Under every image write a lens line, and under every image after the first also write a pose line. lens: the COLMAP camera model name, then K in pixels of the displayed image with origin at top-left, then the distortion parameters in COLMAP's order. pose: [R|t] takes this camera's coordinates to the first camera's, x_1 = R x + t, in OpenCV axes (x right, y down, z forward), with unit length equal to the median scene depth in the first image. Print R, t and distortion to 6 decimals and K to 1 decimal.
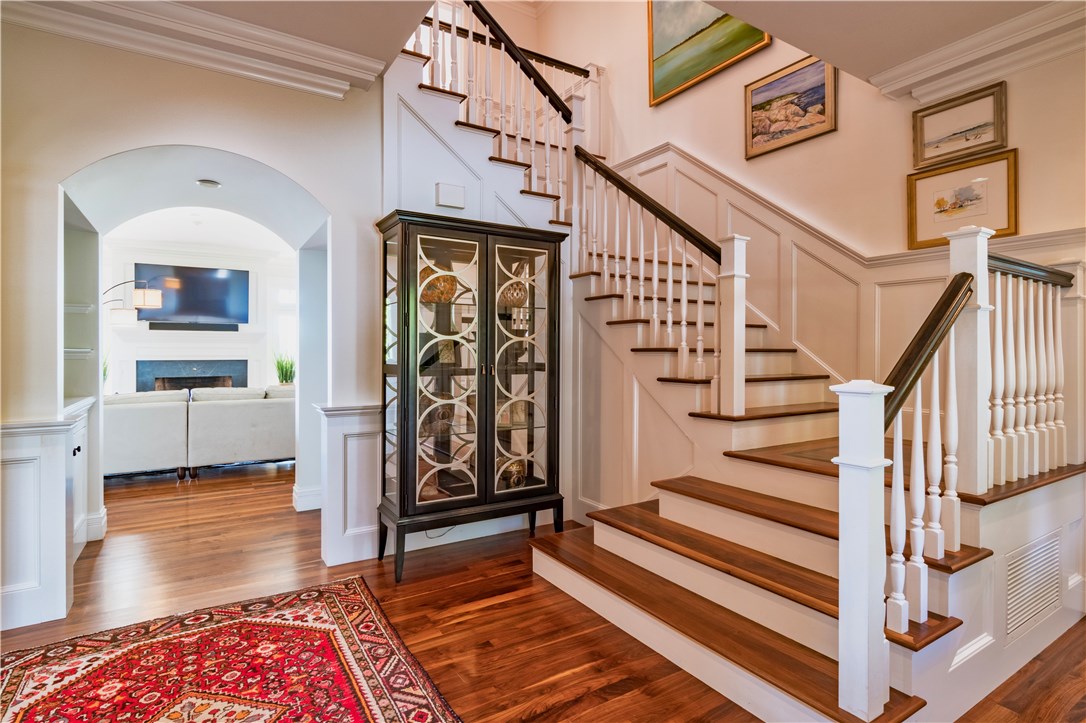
lens RADIAL K [[550.9, 0, 545.1], [0, 550.9, 357.3], [0, 0, 1]] dist [-0.007253, -0.000695]
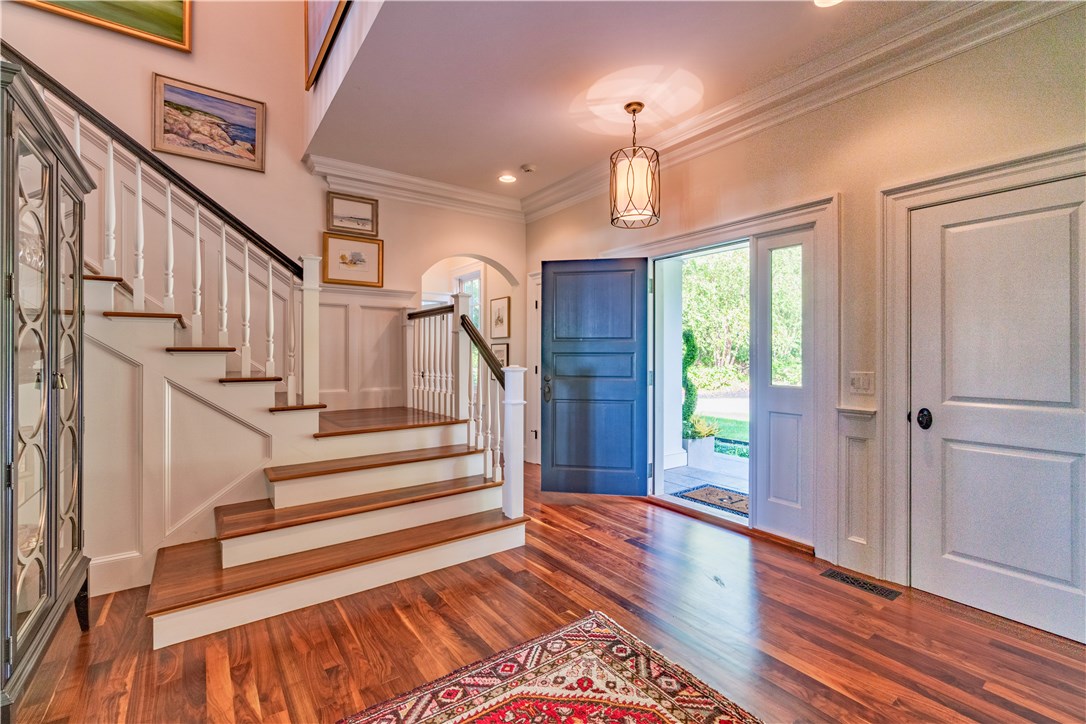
lens RADIAL K [[473.6, 0, 544.9], [0, 473.6, 354.3], [0, 0, 1]] dist [0.001193, 0.000344]
pose [[-0.057571, -0.004031, 0.998333, -0.704206], [0.007818, 0.999959, 0.004489, -0.005078], [-0.998311, 0.008064, -0.057538, 0.527798]]
